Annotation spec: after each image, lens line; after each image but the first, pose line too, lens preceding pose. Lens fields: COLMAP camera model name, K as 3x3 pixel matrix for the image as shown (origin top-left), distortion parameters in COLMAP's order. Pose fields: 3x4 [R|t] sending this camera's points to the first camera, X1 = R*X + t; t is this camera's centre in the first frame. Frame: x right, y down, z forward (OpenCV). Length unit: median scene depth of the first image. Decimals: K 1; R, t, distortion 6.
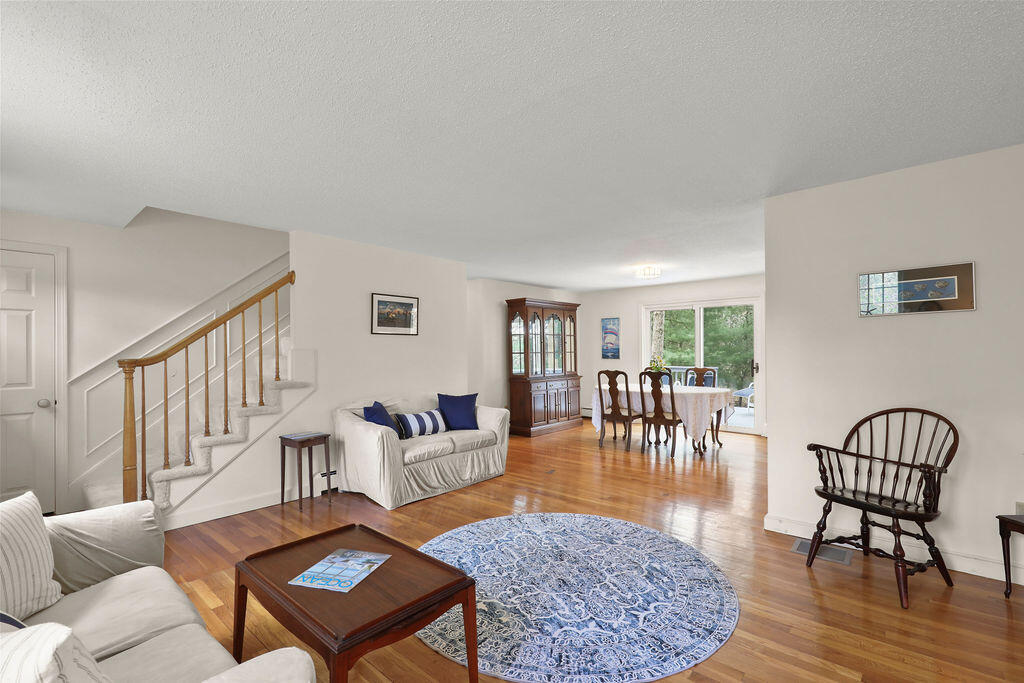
lens RADIAL K [[462.3, 0, 513.9], [0, 462.3, 351.1], [0, 0, 1]] dist [0.000710, -0.000198]
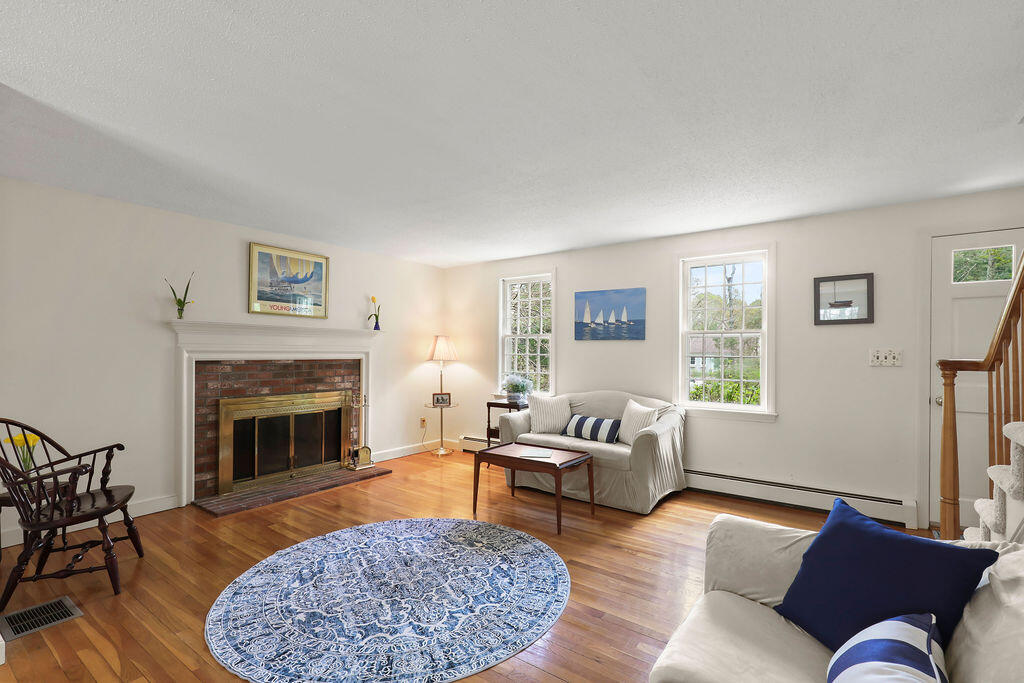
lens RADIAL K [[470.8, 0, 516.6], [0, 470.8, 352.1], [0, 0, 1]] dist [0.002712, 0.000338]
pose [[-0.995506, 0.003858, -0.094616, -0.032220], [0.003902, 0.999992, -0.000274, 0.002141], [0.094614, -0.000642, -0.995514, 1.456030]]
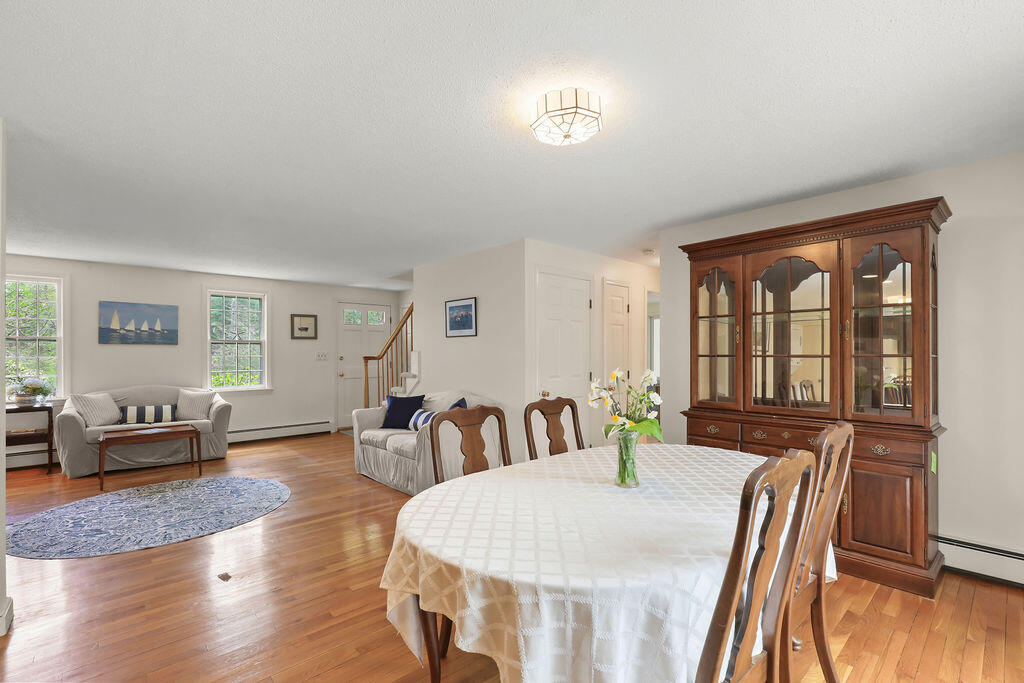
lens RADIAL K [[461.8, 0, 515.1], [0, 461.8, 353.7], [0, 0, 1]] dist [-0.001603, -0.000697]
pose [[-0.105824, 0.009610, -0.994338, 1.011055], [0.004042, 0.999949, 0.009234, -0.007921], [0.994377, -0.003042, -0.105858, 1.611138]]
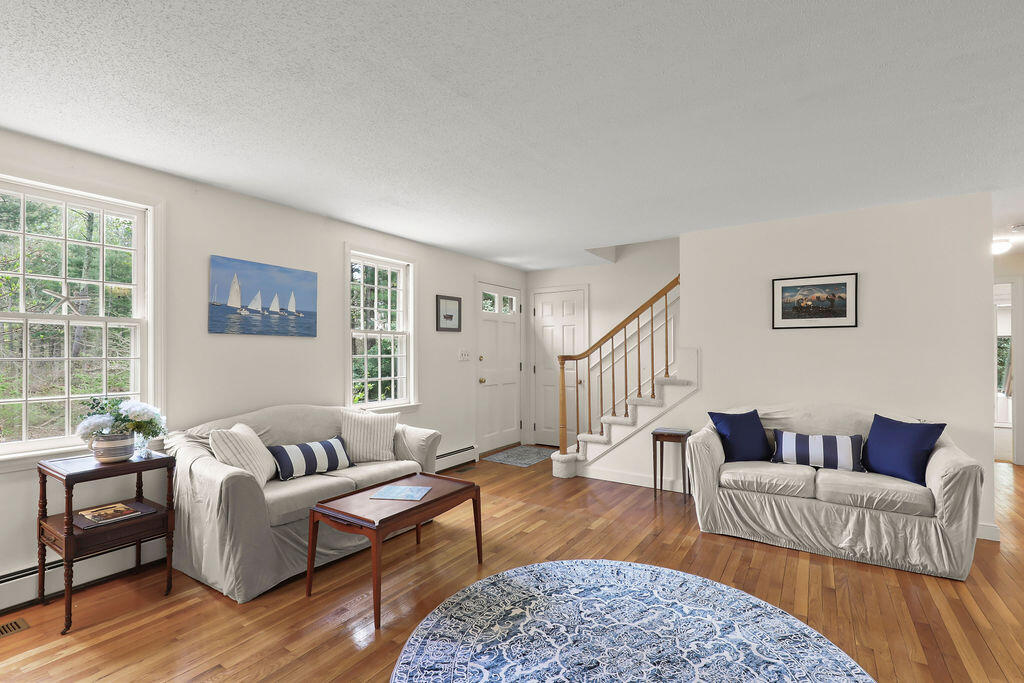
lens RADIAL K [[462.3, 0, 513.9], [0, 462.3, 351.1], [0, 0, 1]] dist [0.000710, -0.000198]
pose [[0.141054, 0.005794, -0.989985, 0.556180], [0.001971, 0.999979, 0.006134, -0.004249], [0.990000, -0.002817, 0.141040, 0.531865]]
